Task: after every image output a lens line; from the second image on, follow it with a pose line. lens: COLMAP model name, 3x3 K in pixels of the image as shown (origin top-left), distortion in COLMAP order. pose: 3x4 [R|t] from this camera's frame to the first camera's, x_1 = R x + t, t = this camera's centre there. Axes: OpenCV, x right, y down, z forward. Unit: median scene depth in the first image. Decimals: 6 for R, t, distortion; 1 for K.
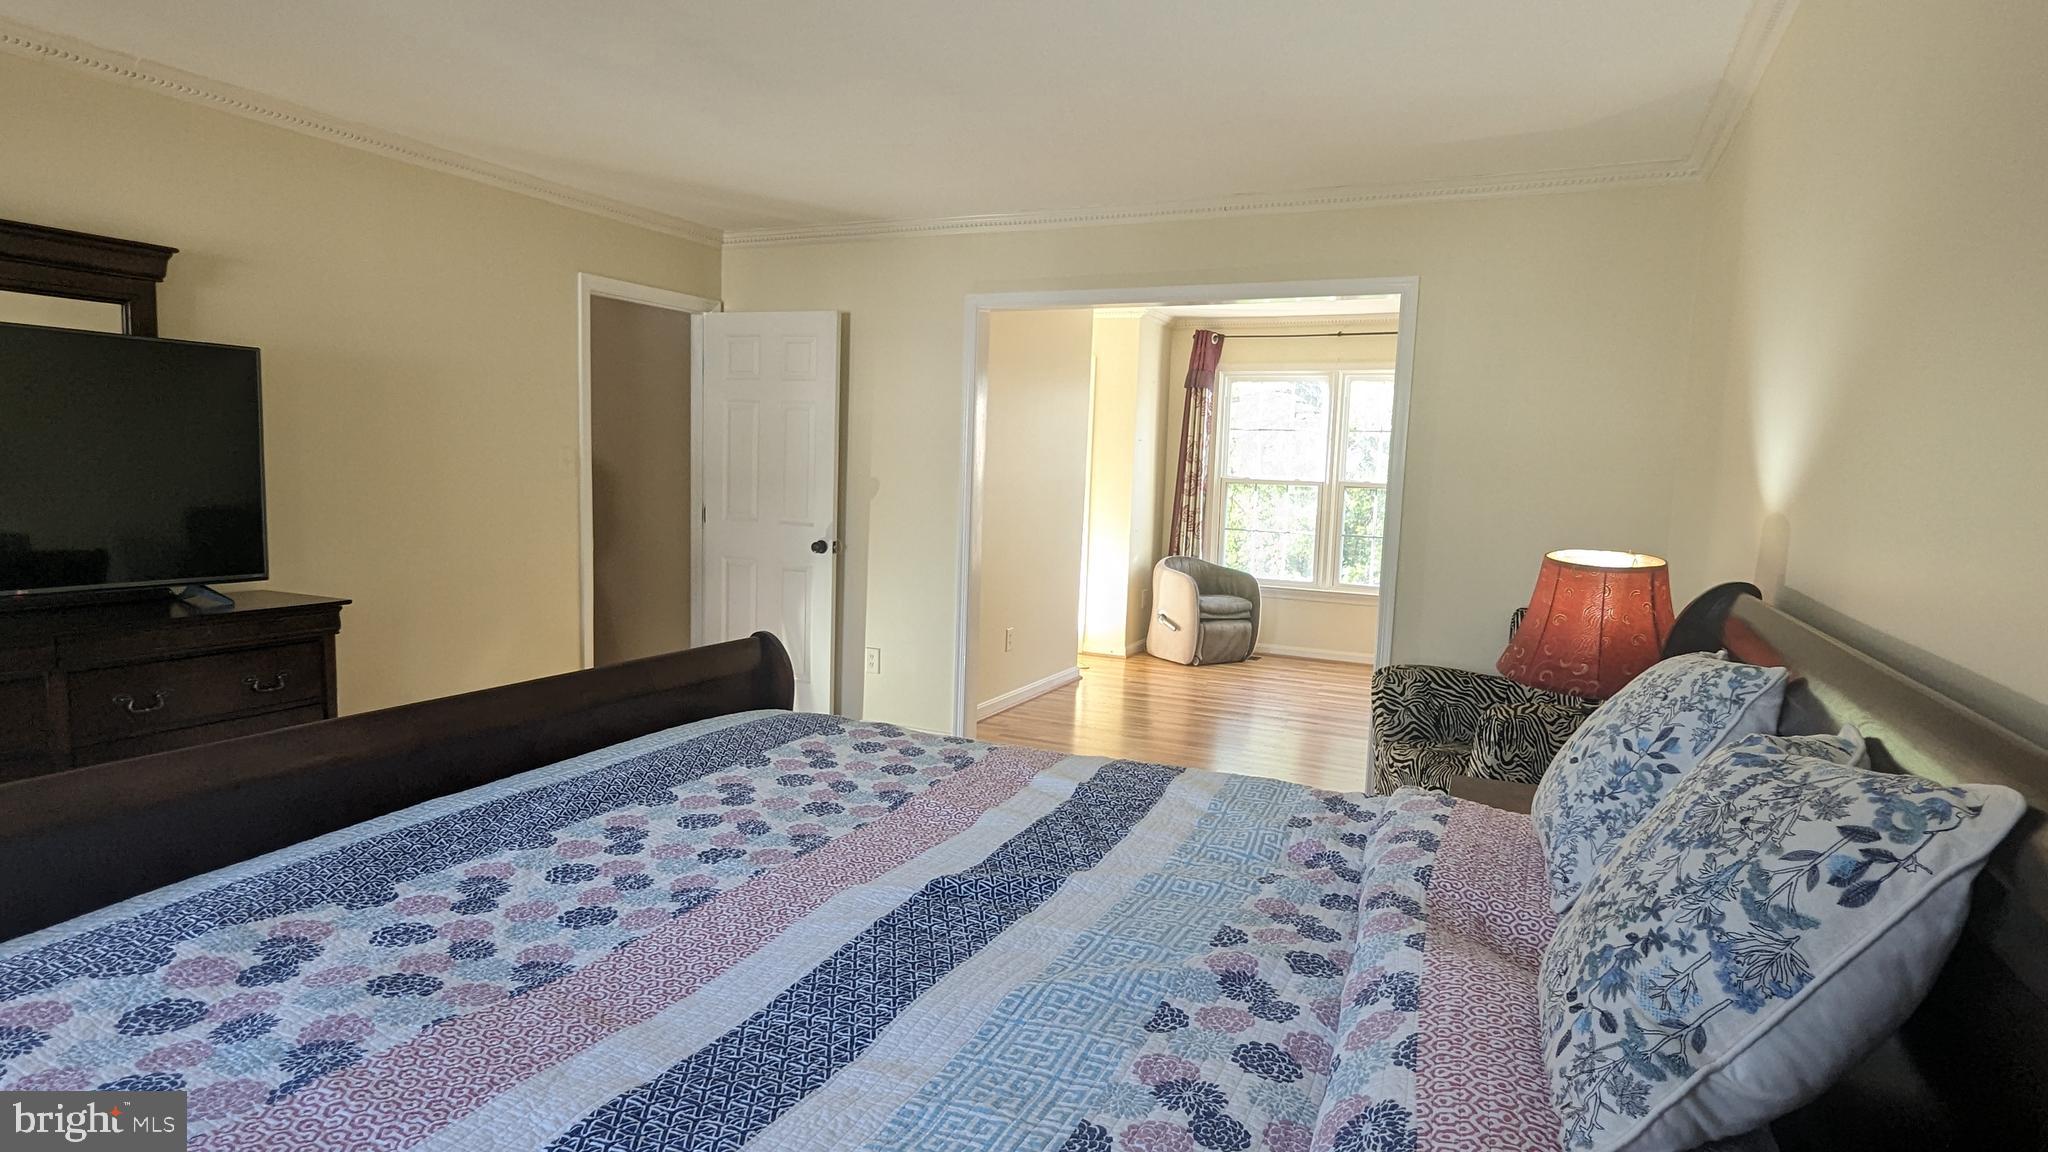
lens RADIAL K [[1086.1, 0, 1028.1], [0, 1086.1, 592.8], [0, 0, 1]] dist [-0.020260, 0.000113]
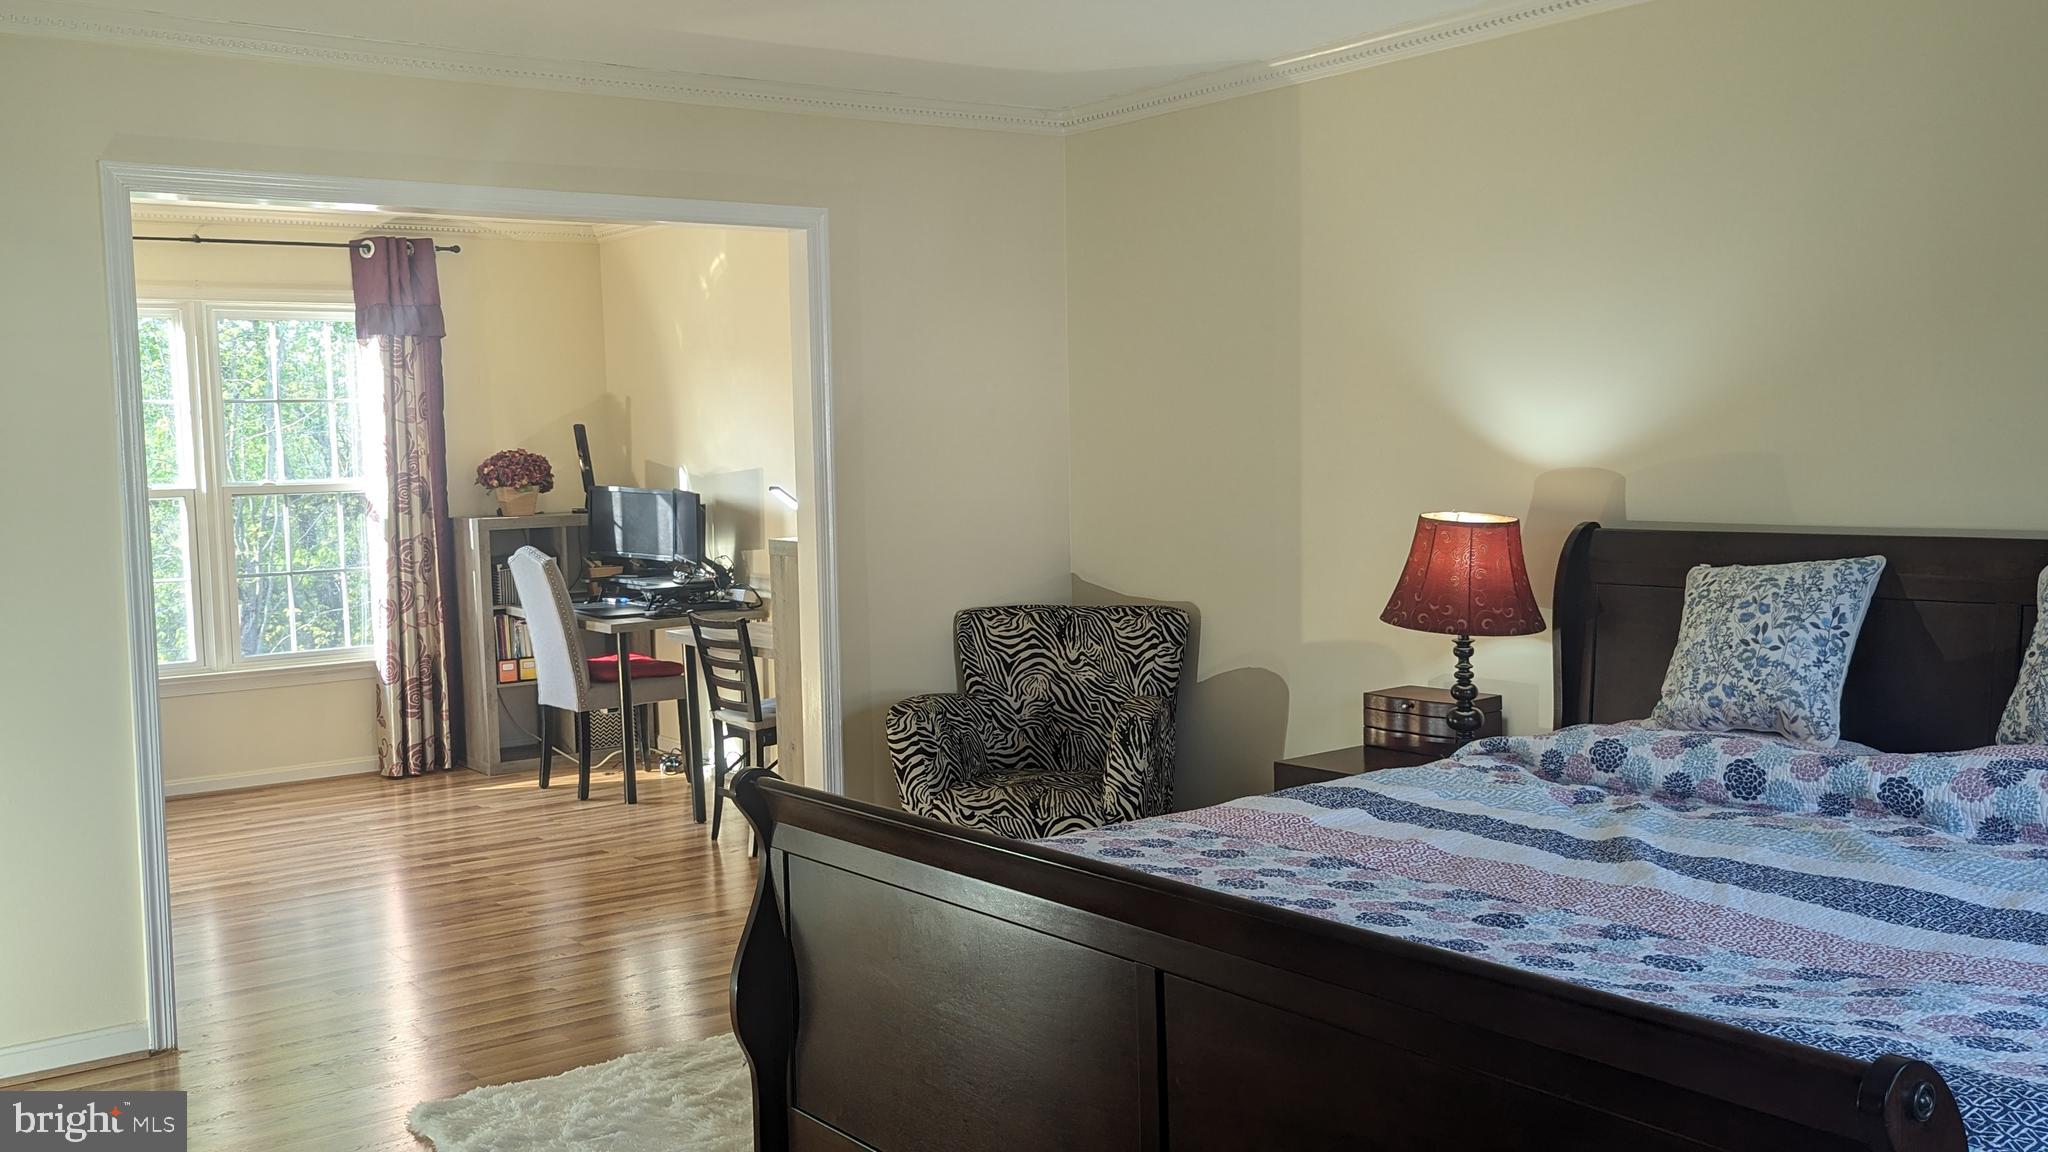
lens RADIAL K [[1868.1, 0, 970.1], [0, 1868.1, 613.5], [0, 0, 1]] dist [0.053697, -0.004177]
pose [[0.484991, -0.122594, 0.865884, -0.431197], [0.144485, 0.987751, 0.058921, -0.036985], [-0.862501, 0.096531, 0.496763, 0.144036]]
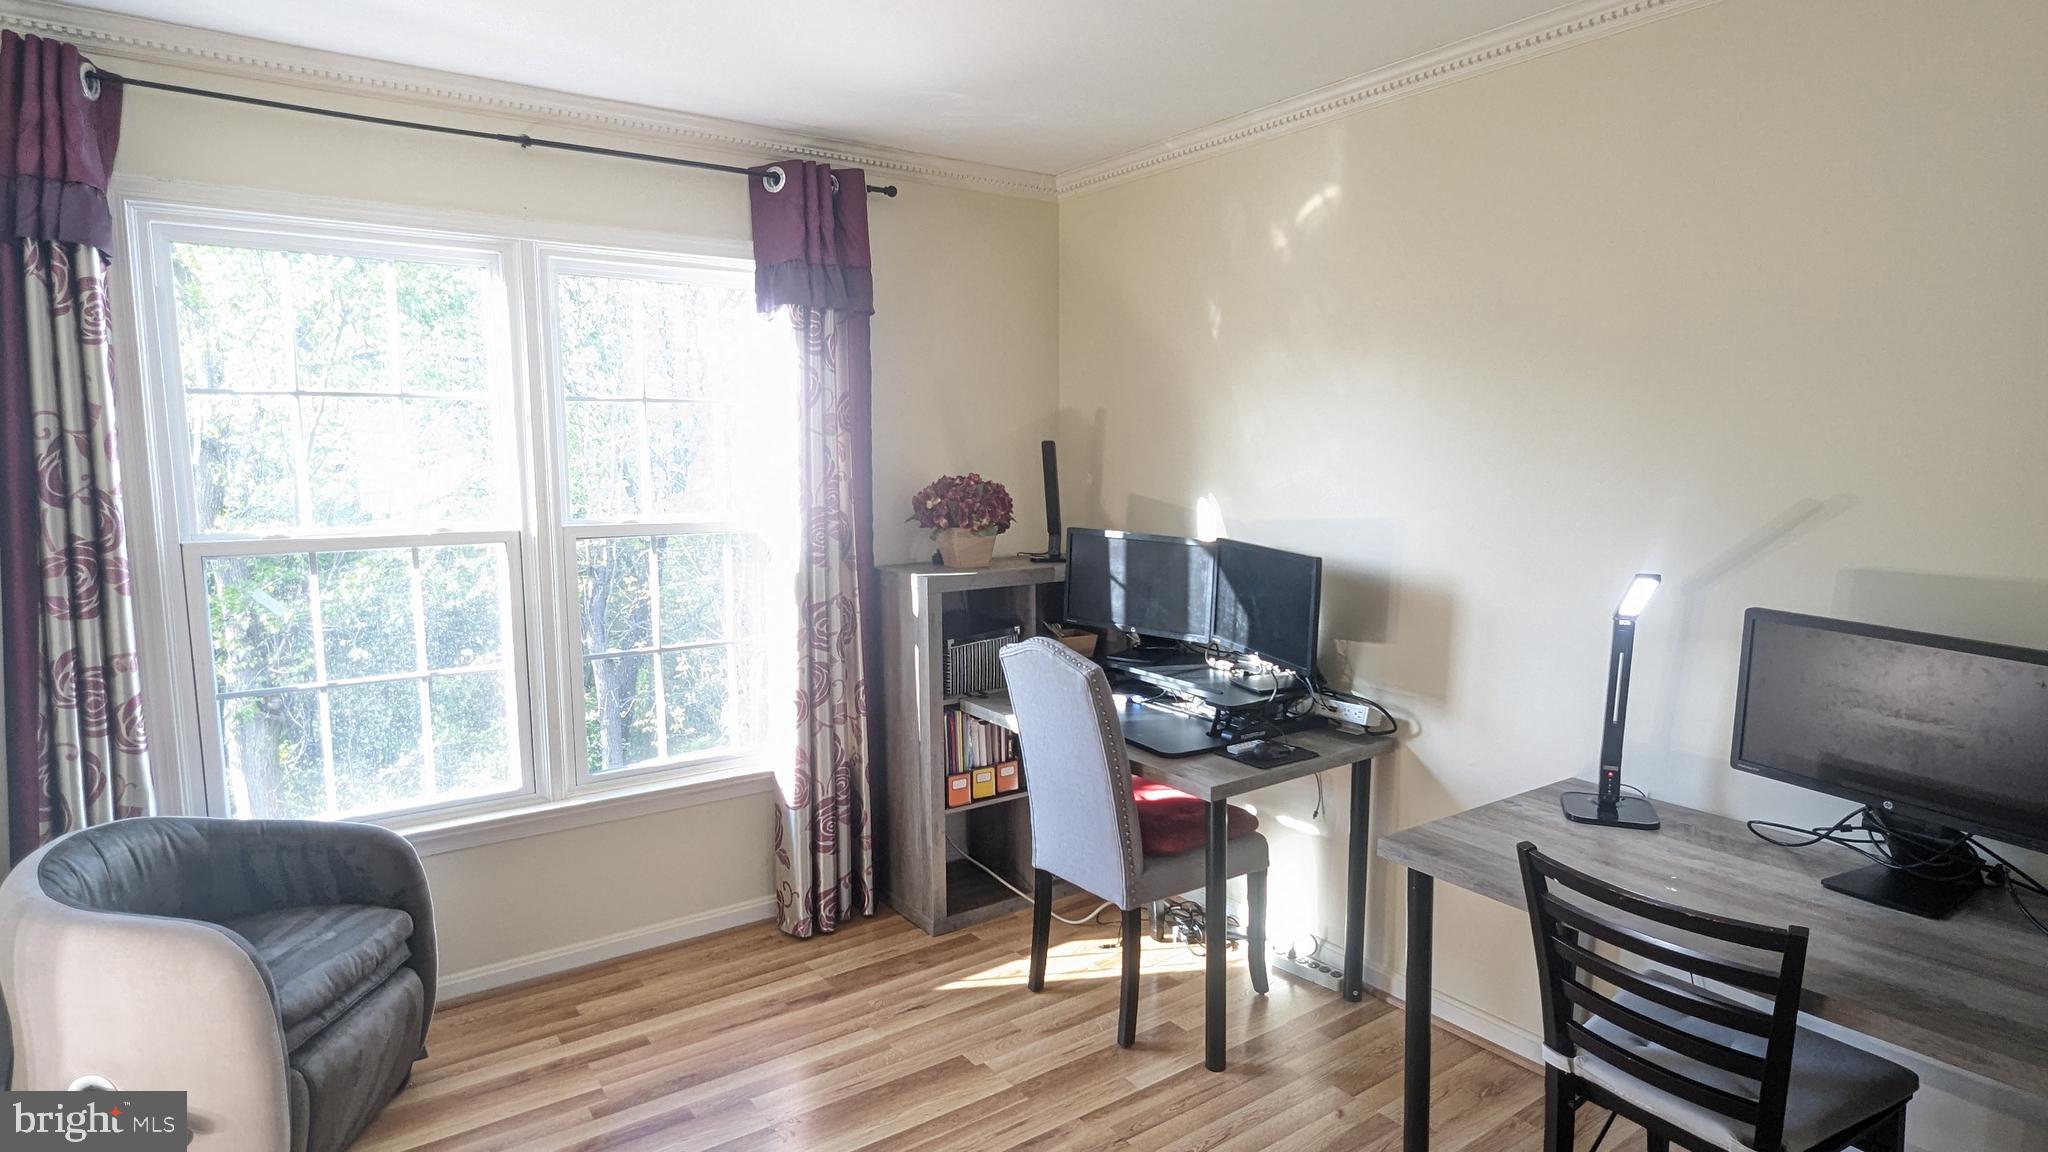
lens RADIAL K [[1086.1, 0, 1028.1], [0, 1086.1, 592.8], [0, 0, 1]] dist [-0.020260, 0.000113]
pose [[0.472072, -0.143166, 0.869857, 0.022335], [0.123132, 0.987761, 0.095747, -0.098868], [-0.872918, 0.061908, 0.483922, 0.684309]]
